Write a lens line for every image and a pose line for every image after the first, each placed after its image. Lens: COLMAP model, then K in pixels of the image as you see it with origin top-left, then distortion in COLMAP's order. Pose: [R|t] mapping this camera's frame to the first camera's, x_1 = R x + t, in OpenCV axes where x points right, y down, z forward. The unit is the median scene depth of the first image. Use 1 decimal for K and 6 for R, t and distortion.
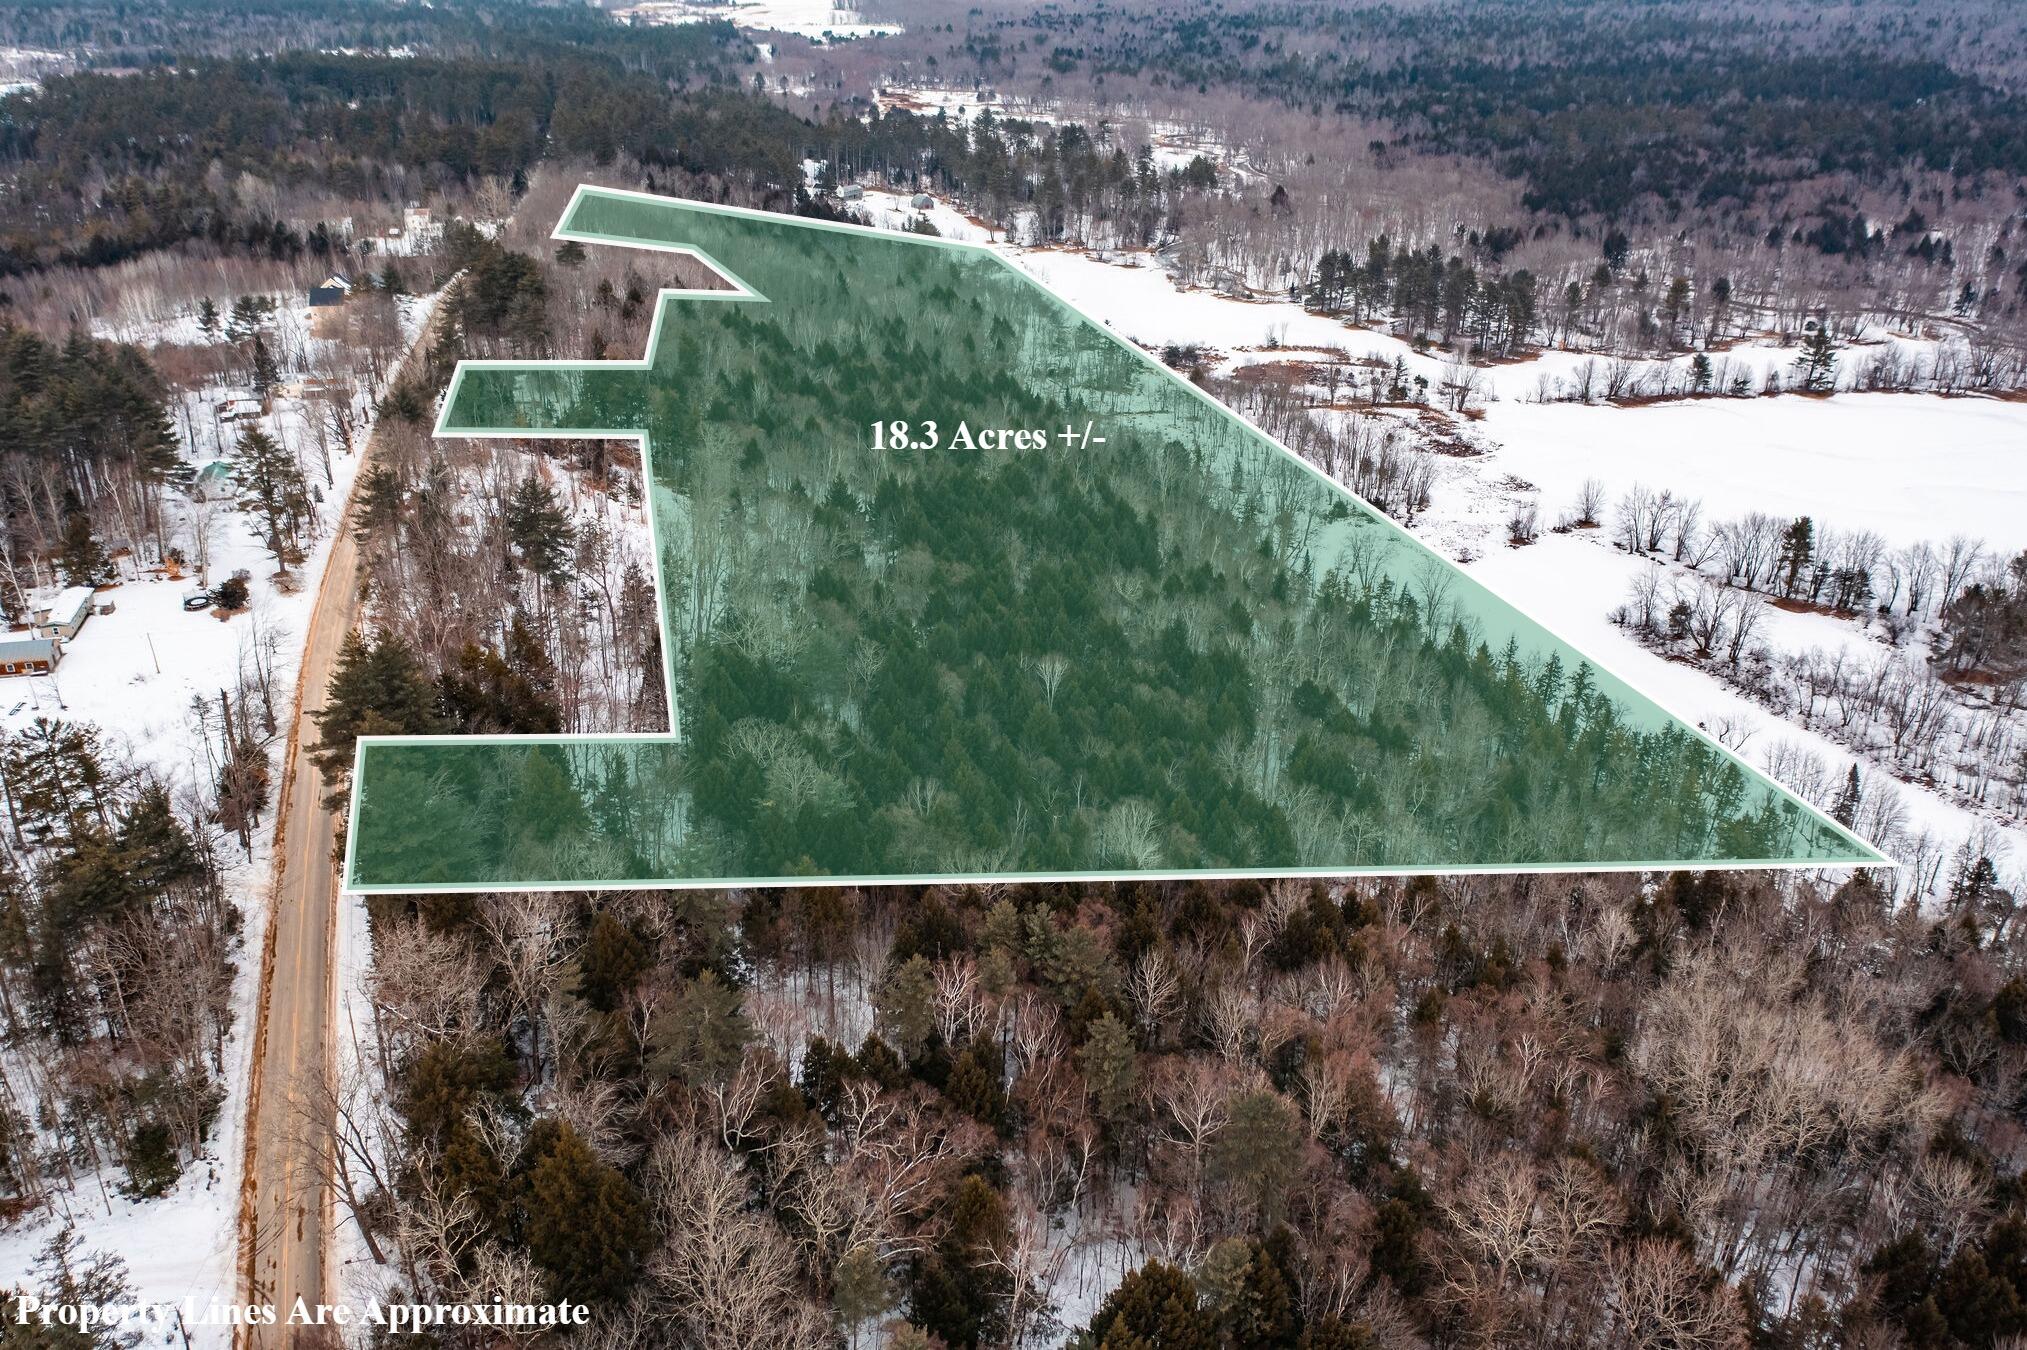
lens RADIAL K [[1596.0, 0, 1014.1], [0, 1596.0, 673.4], [0, 0, 1]] dist [-0.021783, 0.006758]
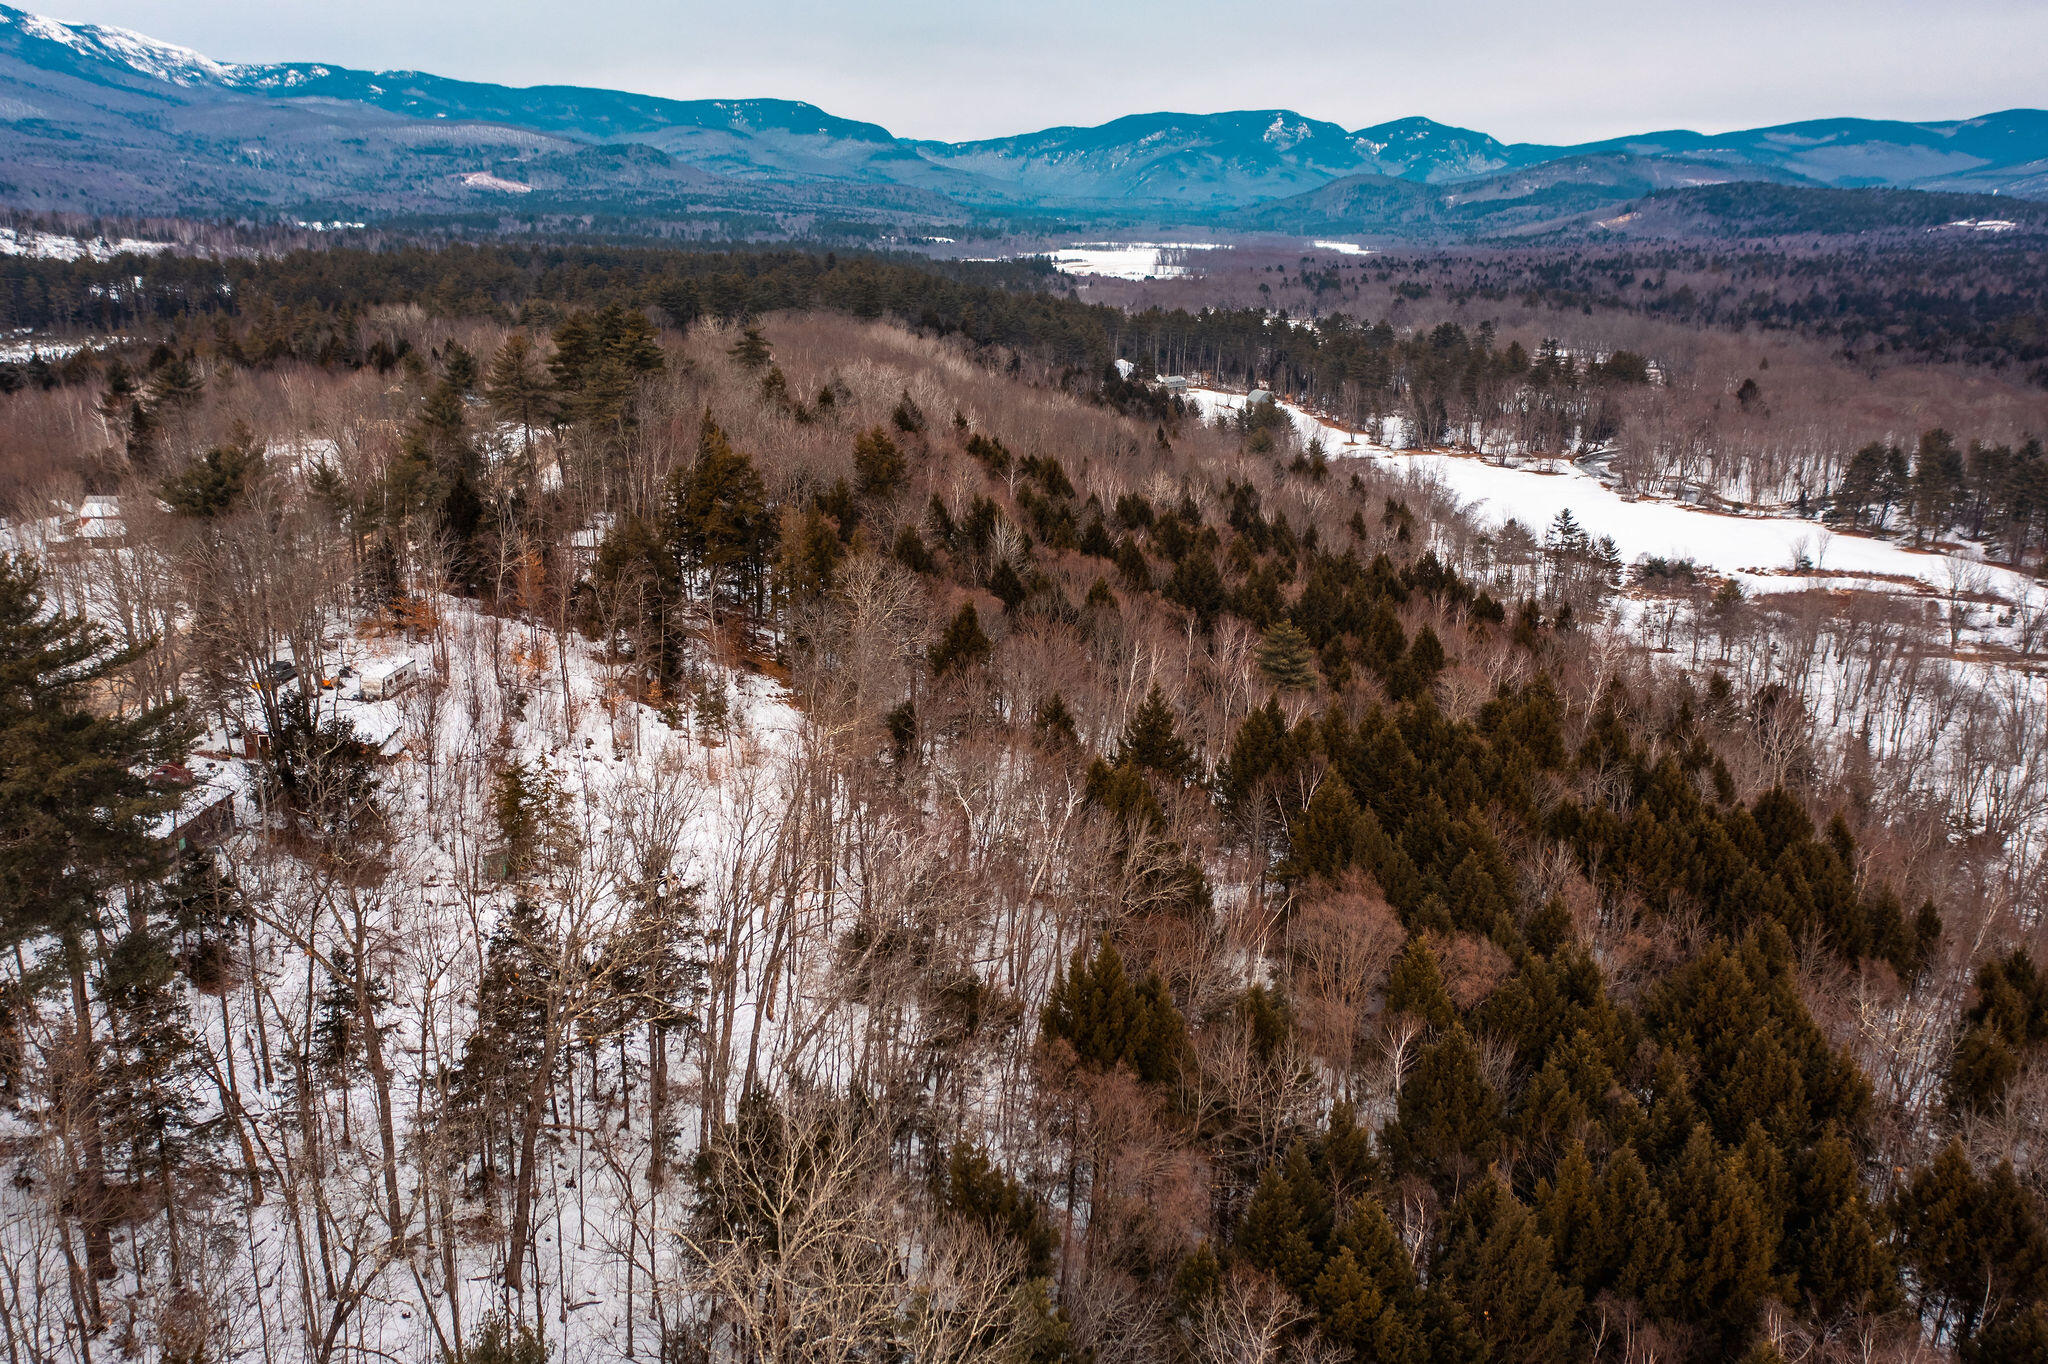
lens RADIAL K [[1612.5, 0, 1021.9], [0, 1612.5, 676.4], [0, 0, 1]] dist [-0.021783, 0.006758]
pose [[0.983127, 0.049252, -0.176168, -0.033380], [-0.077701, 0.984308, -0.158429, -0.028051], [0.165601, 0.169444, 0.971527, 0.278088]]
